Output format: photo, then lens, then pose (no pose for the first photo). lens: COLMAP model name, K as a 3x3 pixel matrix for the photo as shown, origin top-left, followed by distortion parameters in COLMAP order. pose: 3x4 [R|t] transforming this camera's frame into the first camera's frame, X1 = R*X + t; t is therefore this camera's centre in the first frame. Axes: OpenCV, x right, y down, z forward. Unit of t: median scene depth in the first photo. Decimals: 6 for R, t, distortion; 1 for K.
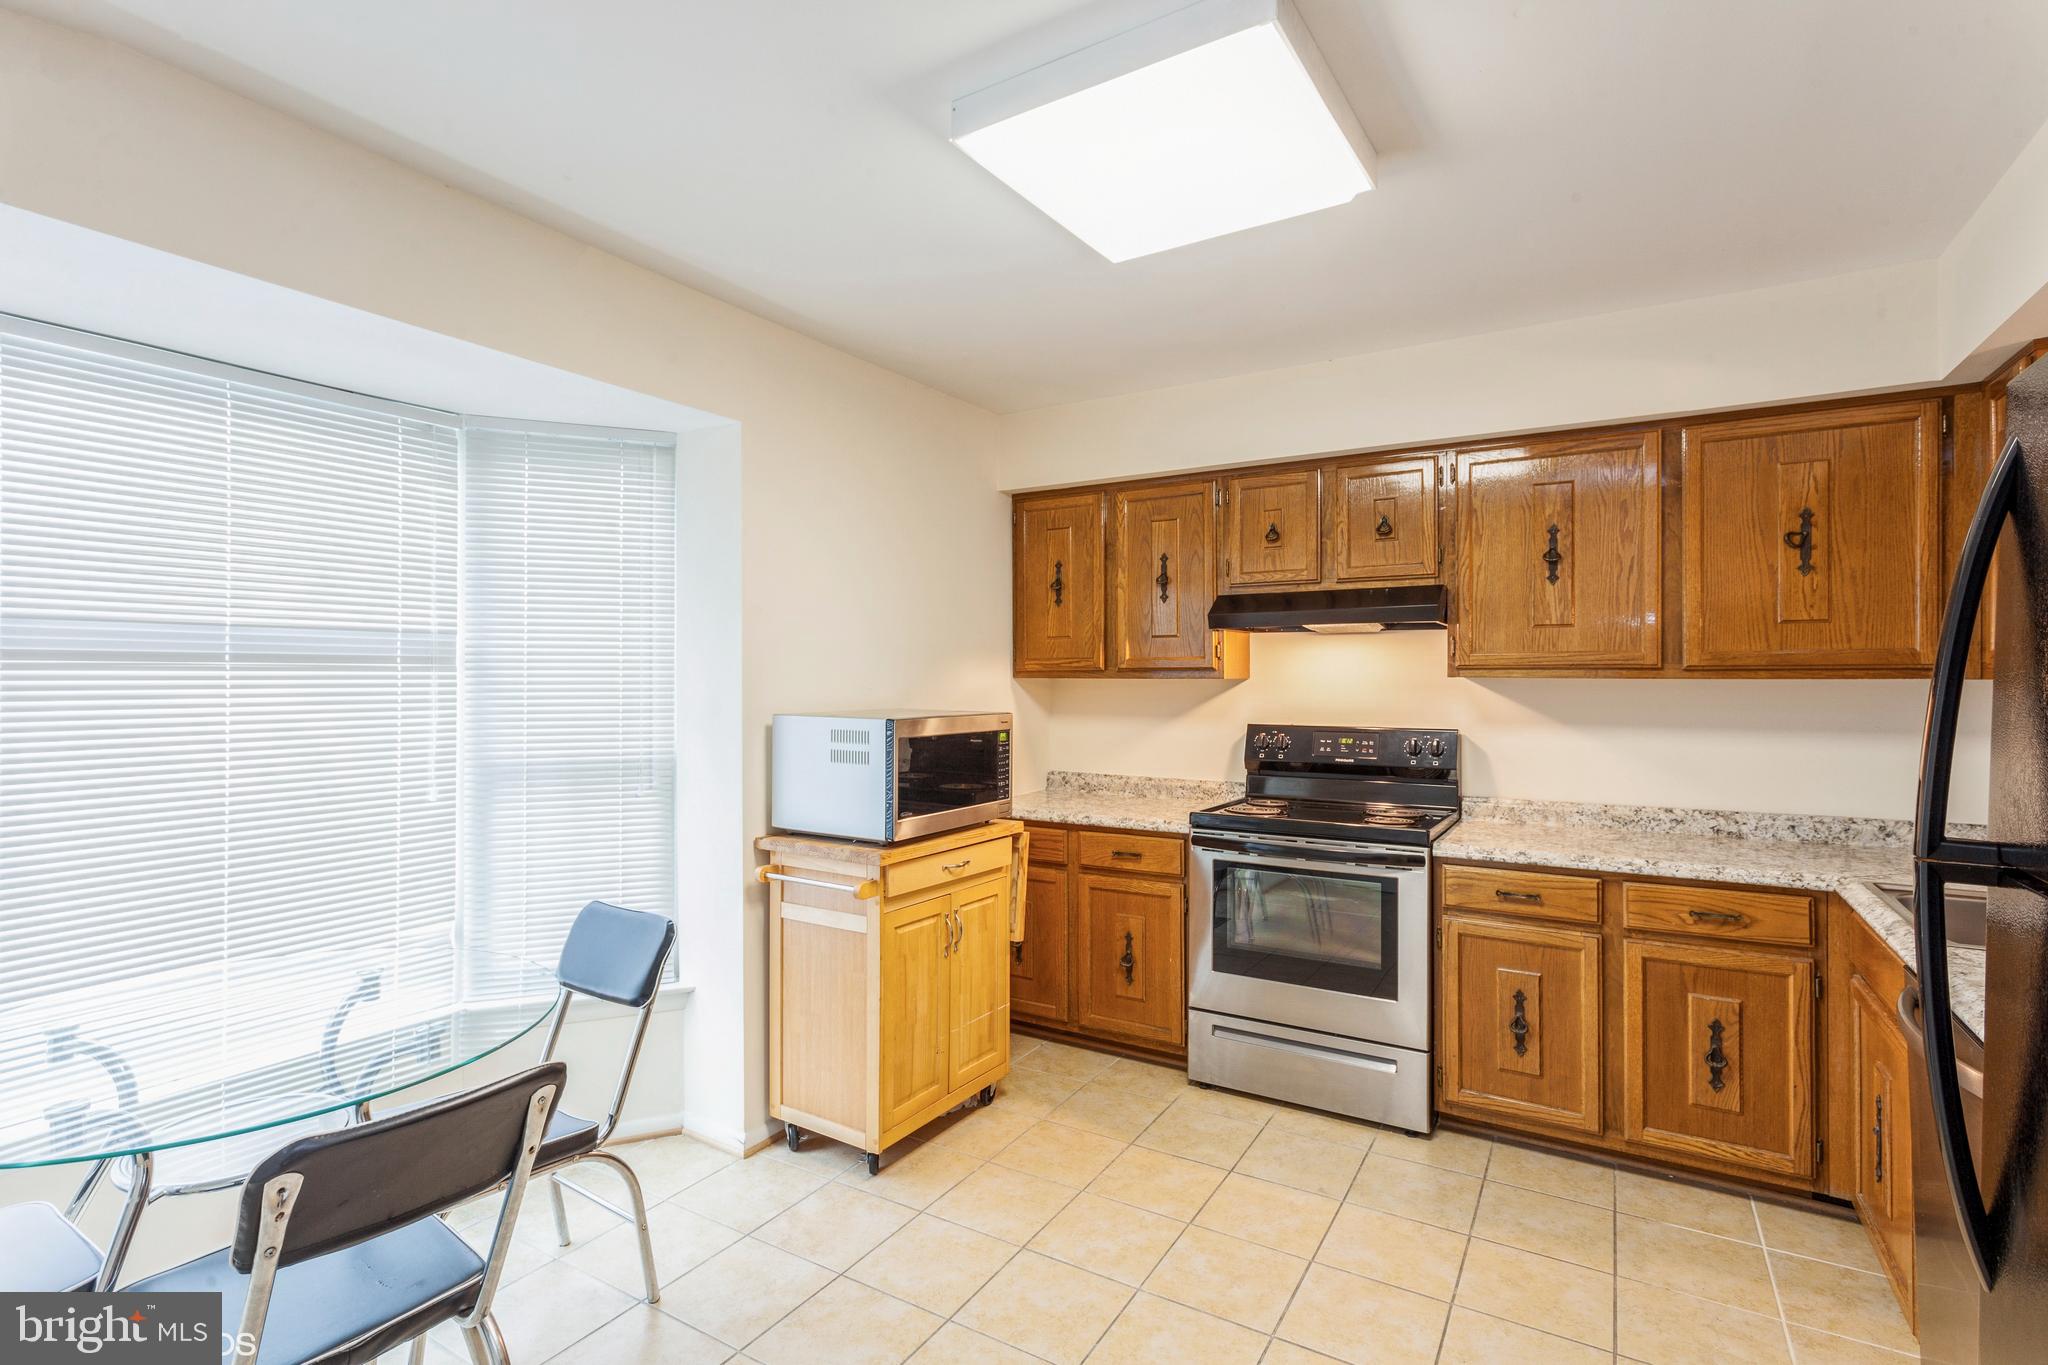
lens RADIAL K [[971.5, 0, 1018.4], [0, 971.5, 676.6], [0, 0, 1]] dist [0.002432, 0.000586]
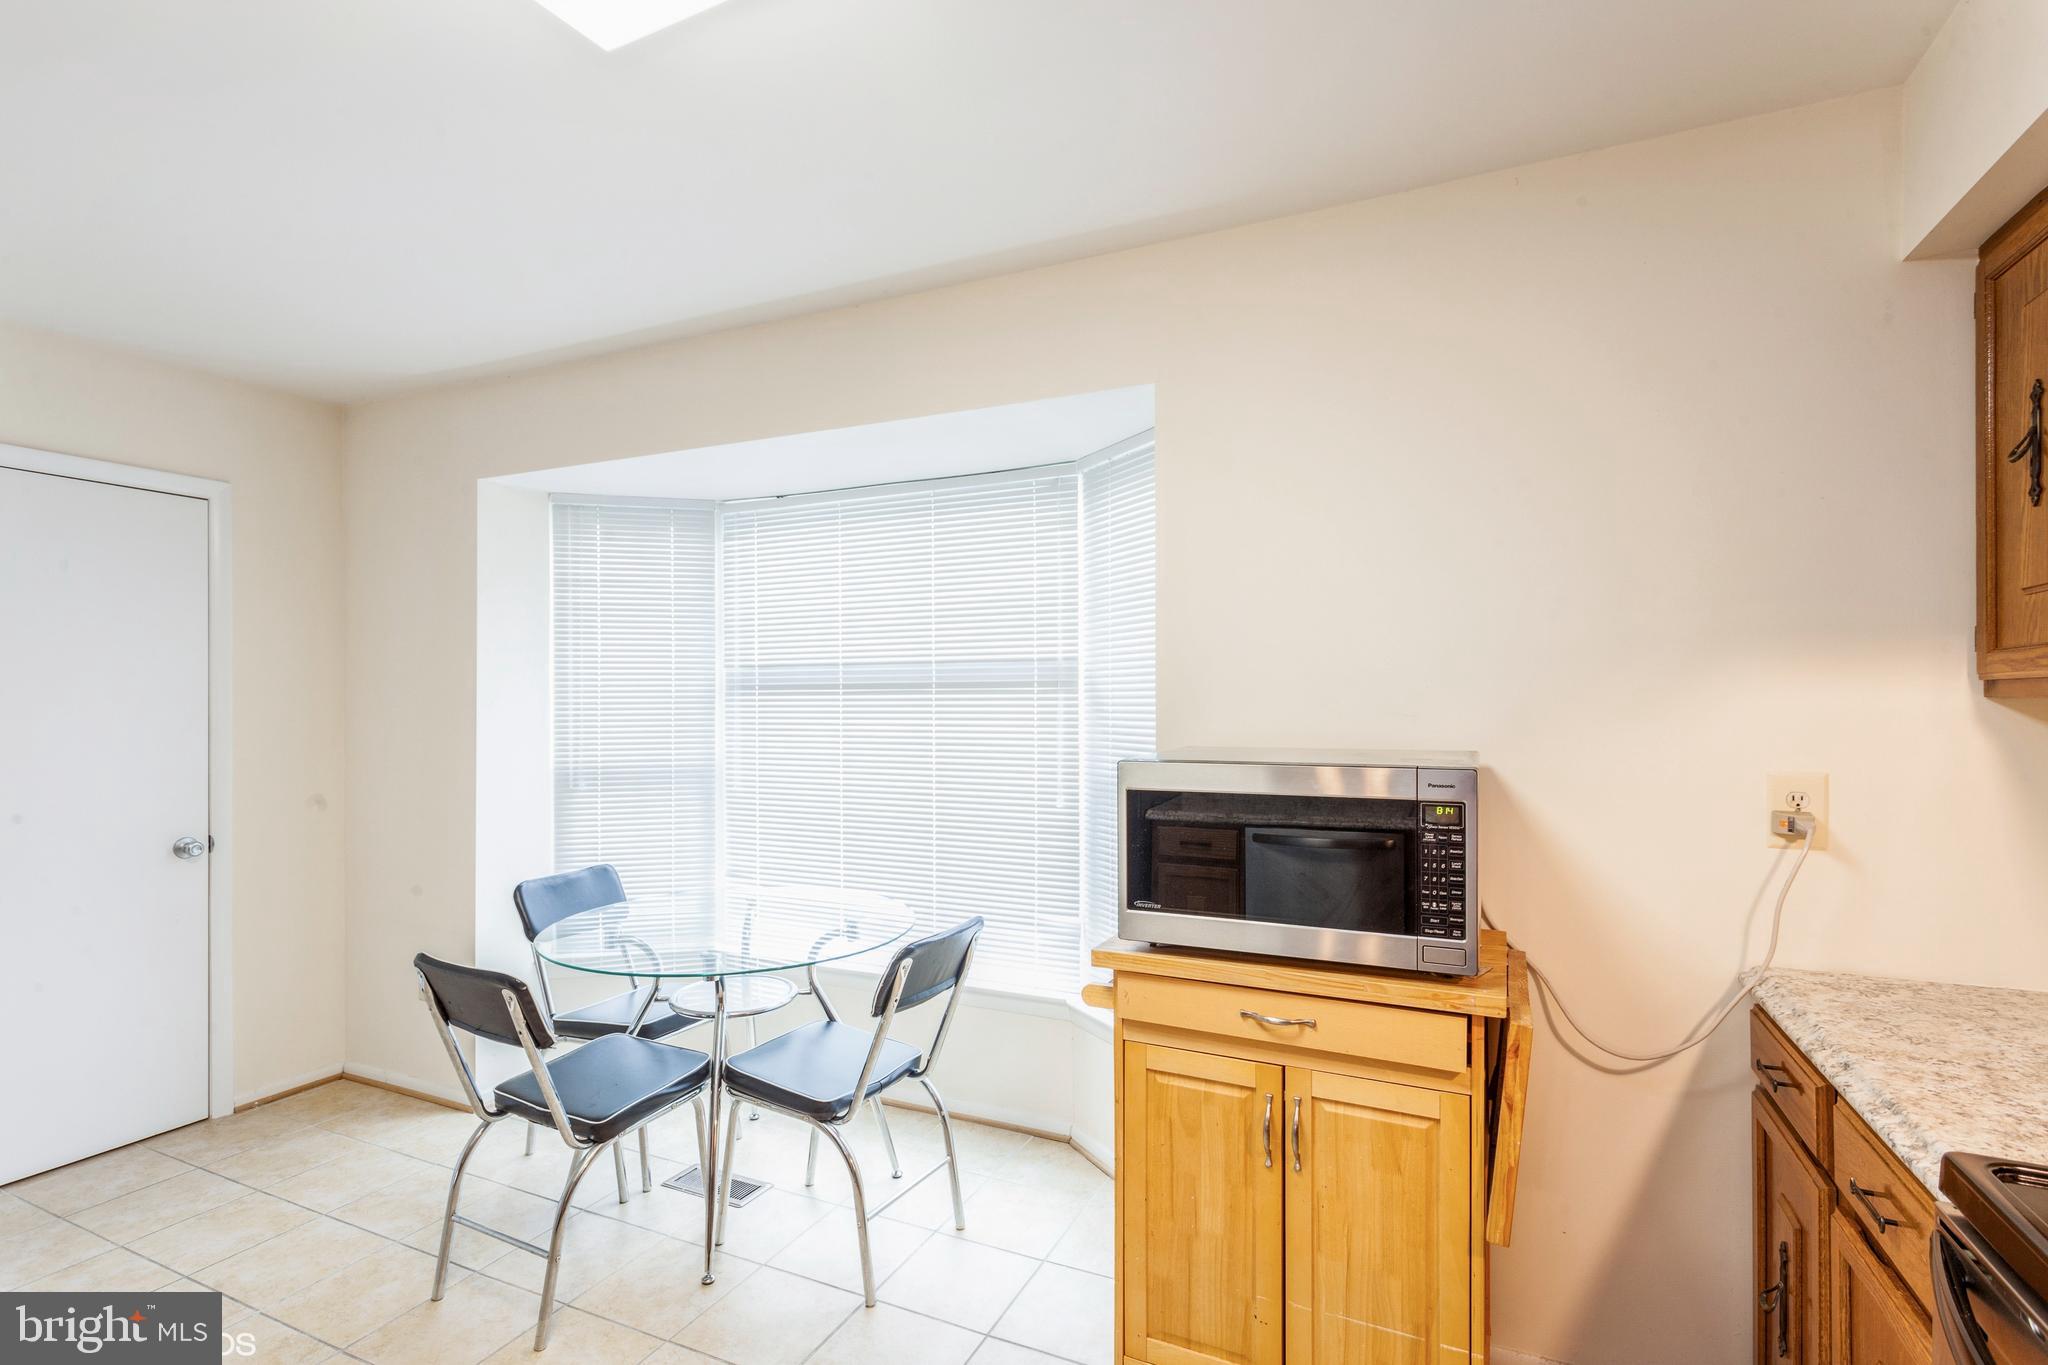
lens RADIAL K [[971.5, 0, 1019.4], [0, 971.5, 700.1], [0, 0, 1]] dist [0.002432, 0.000586]
pose [[0.119769, 0.000191, -0.992802, 0.515903], [0.006385, 0.999979, 0.000963, 0.000740], [0.992781, -0.006454, 0.119765, 0.805689]]
